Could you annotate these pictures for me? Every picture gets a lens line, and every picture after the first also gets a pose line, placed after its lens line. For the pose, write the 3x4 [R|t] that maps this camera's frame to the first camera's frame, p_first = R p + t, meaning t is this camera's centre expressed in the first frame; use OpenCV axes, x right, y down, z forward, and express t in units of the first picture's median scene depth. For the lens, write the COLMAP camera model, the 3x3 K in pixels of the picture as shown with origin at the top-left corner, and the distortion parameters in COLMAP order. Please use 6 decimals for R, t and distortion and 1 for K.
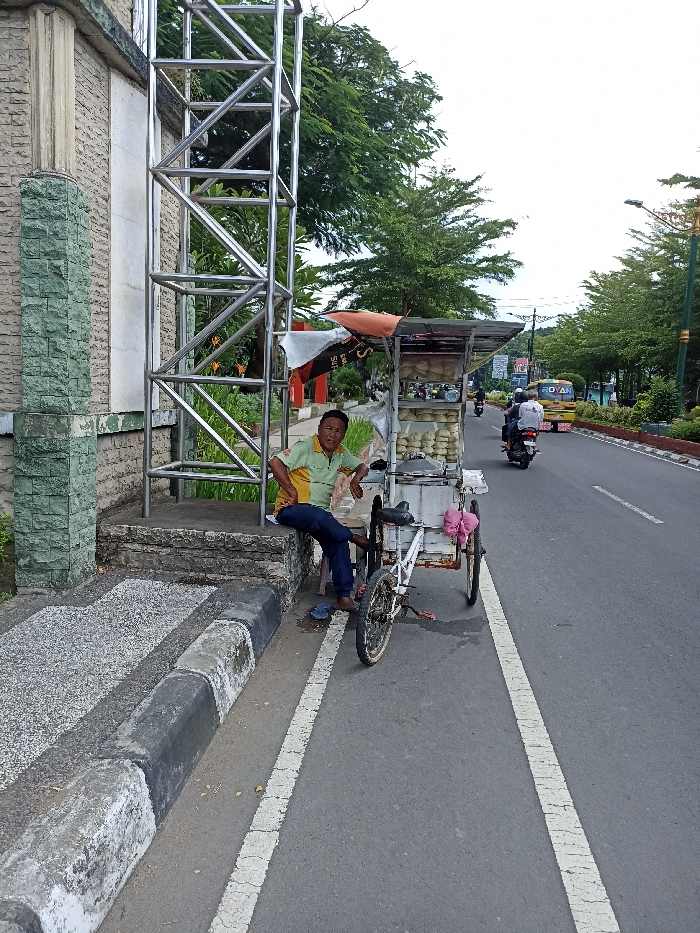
lens RADIAL K [[721.4, 0, 329.8], [0, 721.4, 490.1], [0, 0, 1]] dist [0.051766, -0.009450]
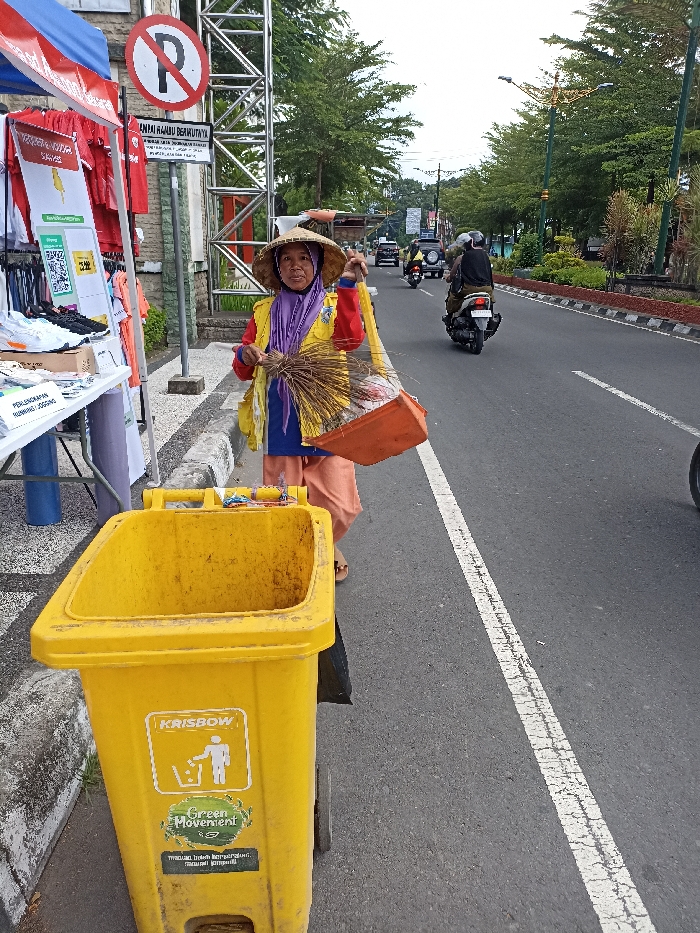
lens RADIAL K [[721.4, 0, 329.8], [0, 721.4, 490.1], [0, 0, 1]] dist [0.051766, -0.009450]
pose [[0.992602, -0.065832, 0.102019, -0.026995], [0.046304, 0.981994, 0.183151, 0.026112], [-0.112239, -0.177072, 0.977777, -0.179461]]
